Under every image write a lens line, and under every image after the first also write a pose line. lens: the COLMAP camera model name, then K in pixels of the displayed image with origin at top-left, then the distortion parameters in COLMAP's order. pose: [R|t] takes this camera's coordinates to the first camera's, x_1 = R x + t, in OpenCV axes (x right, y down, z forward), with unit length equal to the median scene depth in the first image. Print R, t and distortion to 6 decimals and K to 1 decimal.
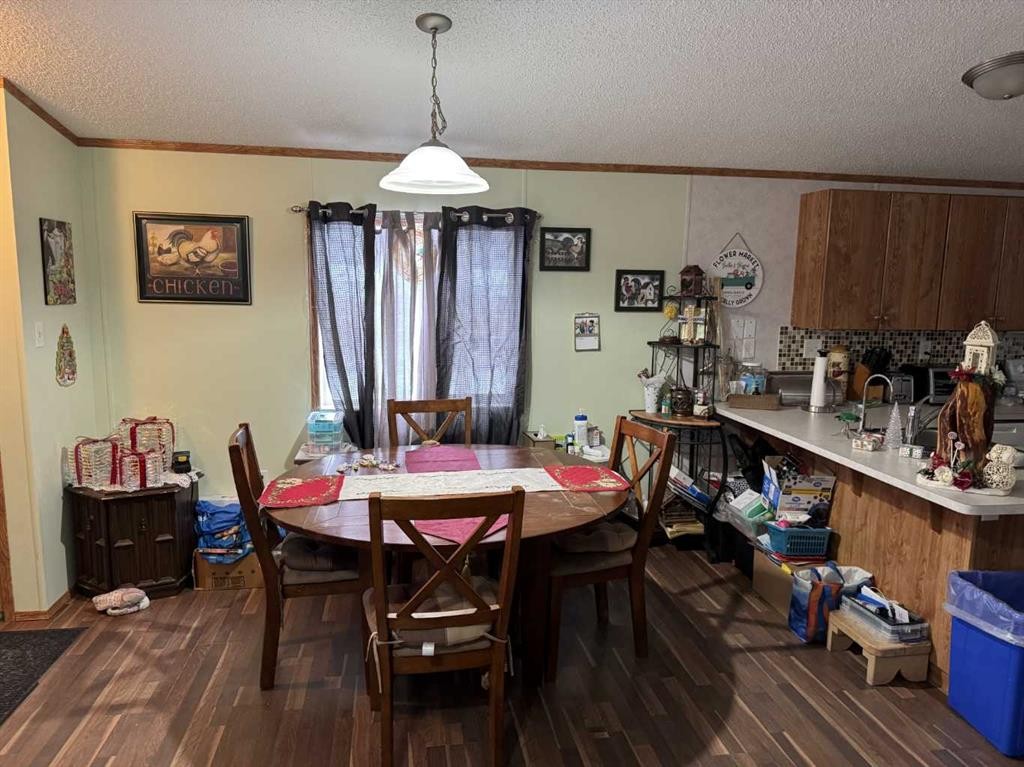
lens RADIAL K [[717.0, 0, 523.8], [0, 717.0, 391.9], [0, 0, 1]] dist [0.085450, -0.113956]
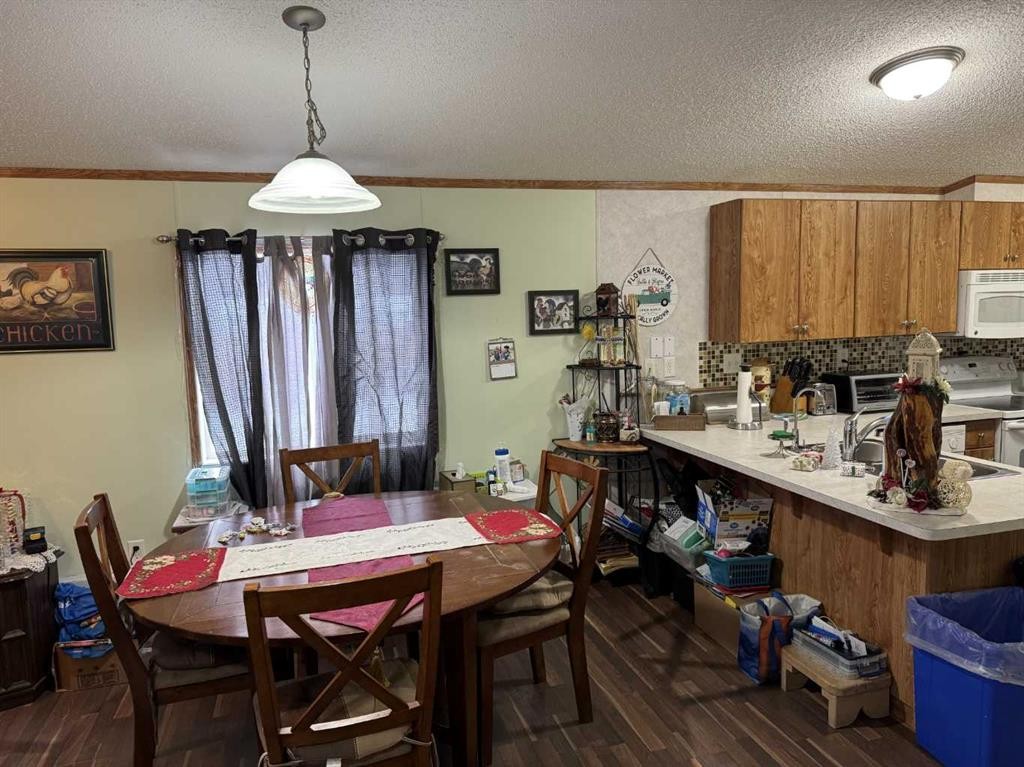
lens RADIAL K [[717.0, 0, 516.7], [0, 717.0, 384.7], [0, 0, 1]] dist [0.085450, -0.113956]
pose [[0.992277, -0.059506, 0.108832, 0.004697], [0.063838, 0.997283, -0.036755, -0.016698], [-0.106349, 0.043419, 0.993380, 0.089132]]
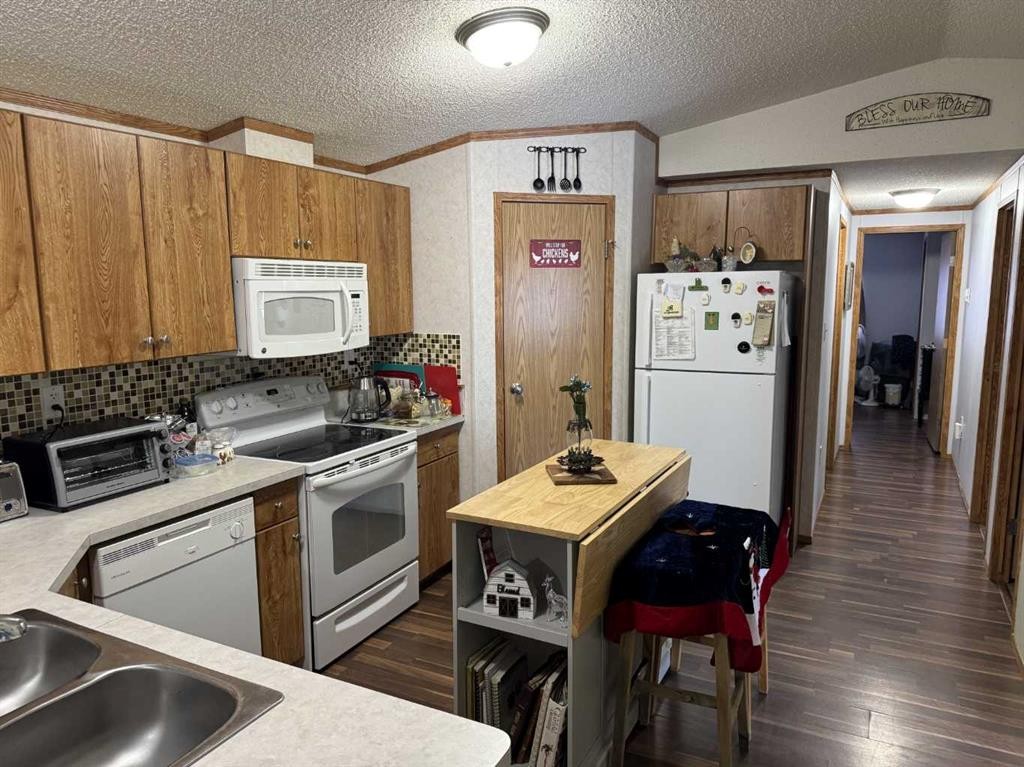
lens RADIAL K [[717.0, 0, 514.4], [0, 717.0, 385.1], [0, 0, 1]] dist [0.085450, -0.113956]
pose [[0.602328, -0.135568, 0.786652, 0.414426], [0.138561, 0.988270, 0.064219, -0.072669], [-0.786131, 0.070318, 0.614047, 0.478437]]
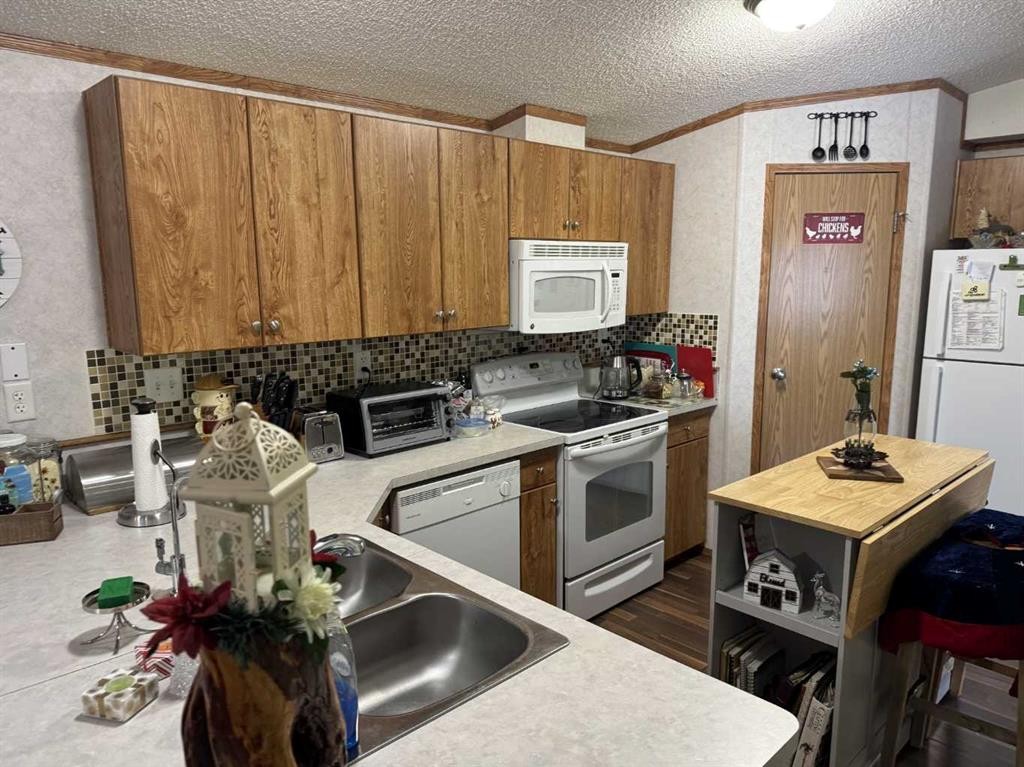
lens RADIAL K [[717.0, 0, 506.2], [0, 717.0, 389.6], [0, 0, 1]] dist [0.085450, -0.113956]
pose [[0.830533, -0.118332, 0.544255, 0.384953], [0.105972, 0.992893, 0.054161, -0.071948], [-0.546796, 0.012694, 0.837170, 0.490732]]
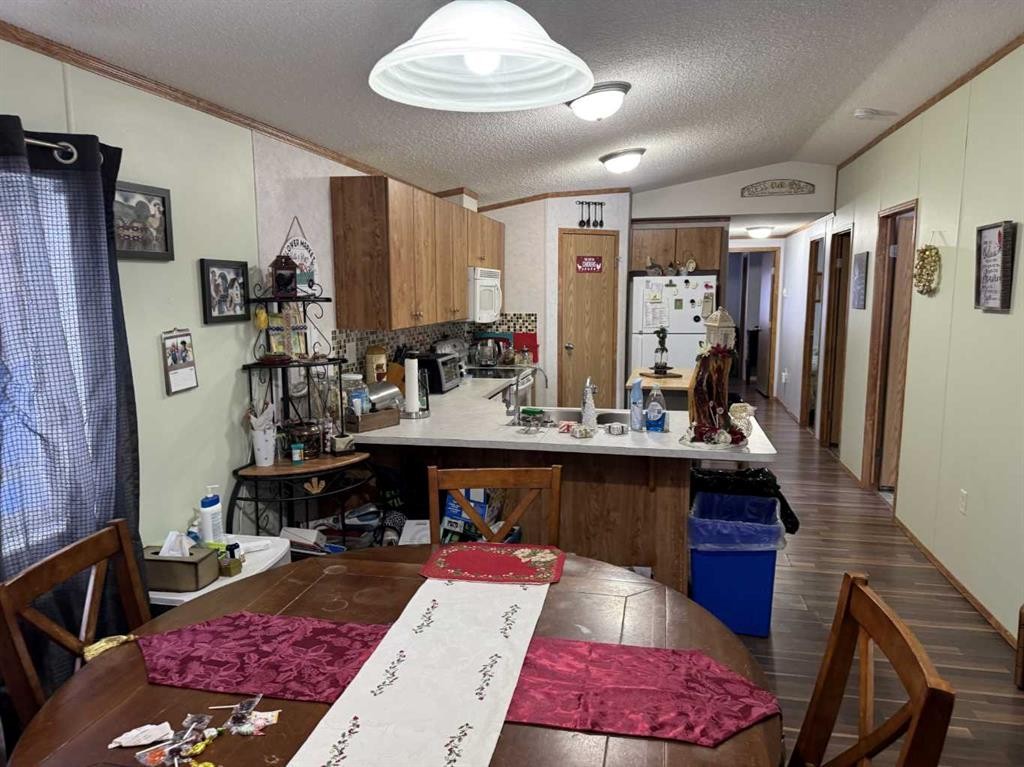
lens RADIAL K [[717.0, 0, 512.1], [0, 717.0, 384.0], [0, 0, 1]] dist [0.085450, -0.113956]
pose [[0.374886, -0.143007, 0.915975, -0.429435], [0.151058, 0.984249, 0.091842, -0.090144], [-0.914682, 0.103935, 0.390583, 0.583717]]
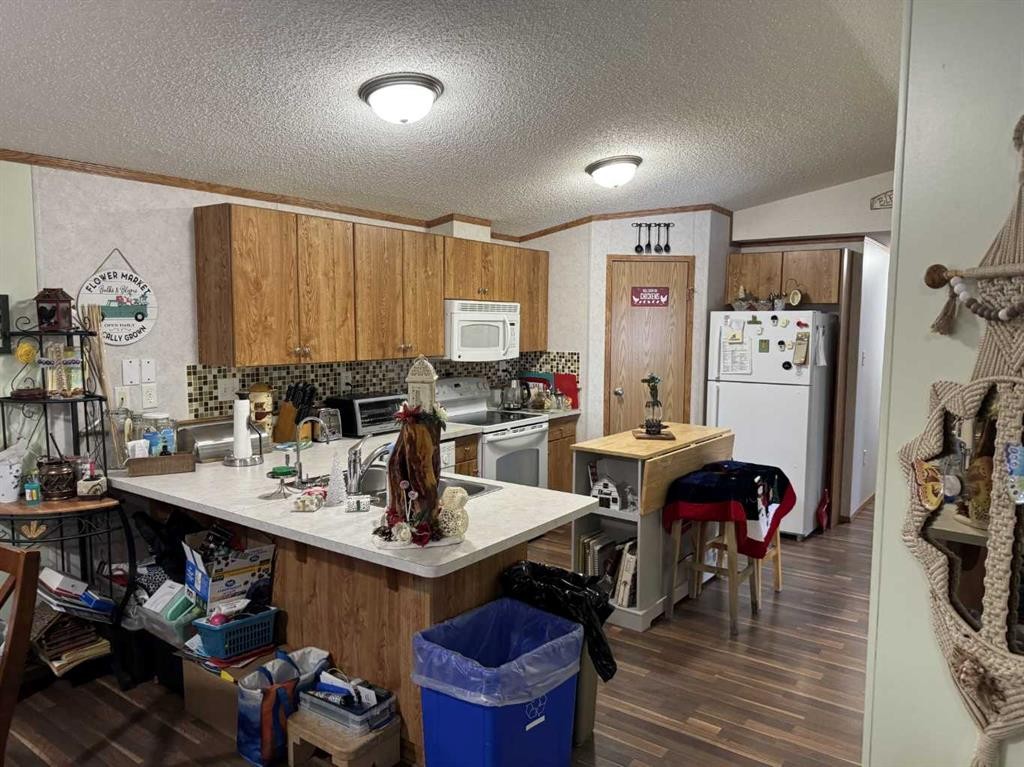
lens RADIAL K [[717.0, 0, 519.9], [0, 717.0, 385.5], [0, 0, 1]] dist [0.085450, -0.113956]
pose [[0.718848, -0.077188, 0.690869, 0.068644], [0.110666, 0.993849, -0.004109, -0.027996], [-0.686302, 0.079410, 0.722968, 0.186066]]
